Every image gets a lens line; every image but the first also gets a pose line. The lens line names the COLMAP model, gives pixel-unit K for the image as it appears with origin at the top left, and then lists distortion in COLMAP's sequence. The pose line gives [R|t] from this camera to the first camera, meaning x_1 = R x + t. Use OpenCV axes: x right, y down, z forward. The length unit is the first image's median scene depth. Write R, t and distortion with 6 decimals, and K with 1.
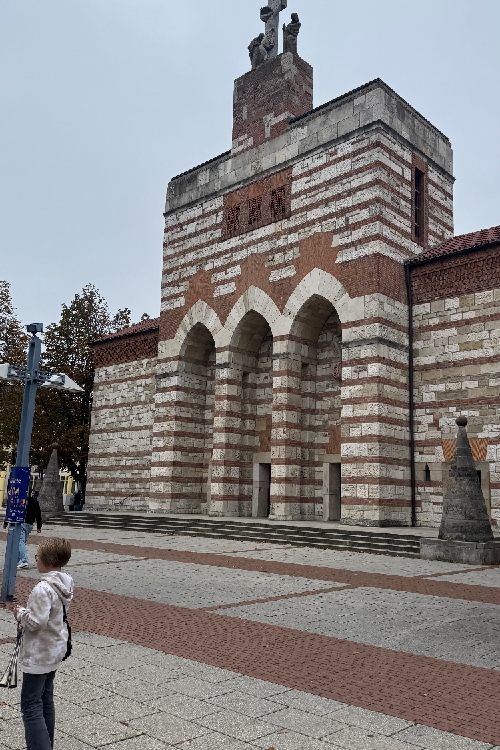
lens RADIAL K [[647.9, 0, 250.0], [0, 647.9, 375.0], [0, 0, 1]] dist [0.258360, -0.330279]
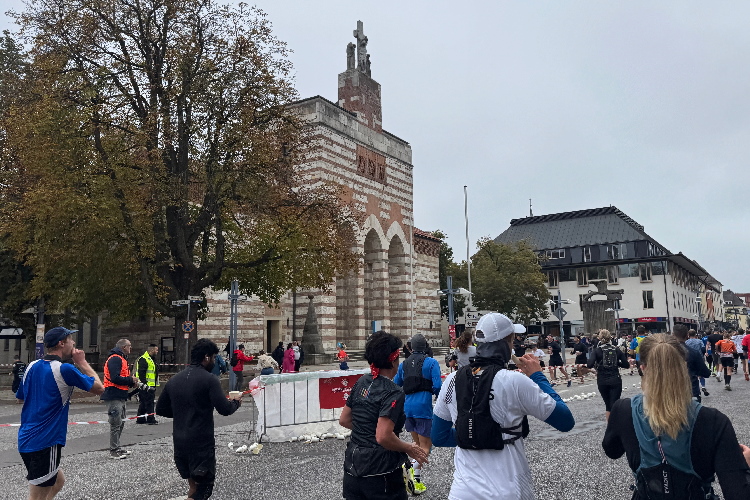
lens RADIAL K [[647.9, 0, 375.0], [0, 647.9, 250.0], [0, 0, 1]] dist [0.258360, -0.330279]
pose [[-0.210441, 0.107335, 0.971696, -1.643861], [-0.168929, 0.975010, -0.144286, 0.199886], [-0.962901, -0.194511, -0.187050, 1.303893]]
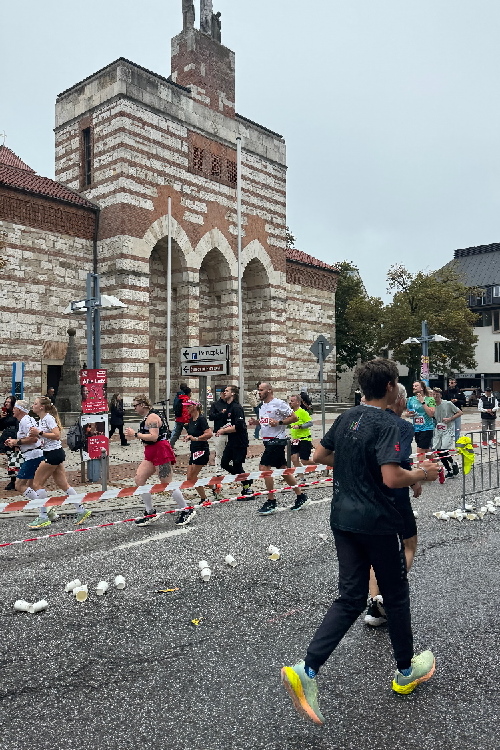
lens RADIAL K [[636.2, 0, 250.0], [0, 636.2, 375.0], [0, 0, 1]] dist [0.229184, -0.460880]
pose [[-0.043628, -0.000013, 0.999048, -1.275396], [-0.181293, 0.983397, -0.007904, 0.146675], [-0.982461, -0.181465, -0.042906, 0.944450]]
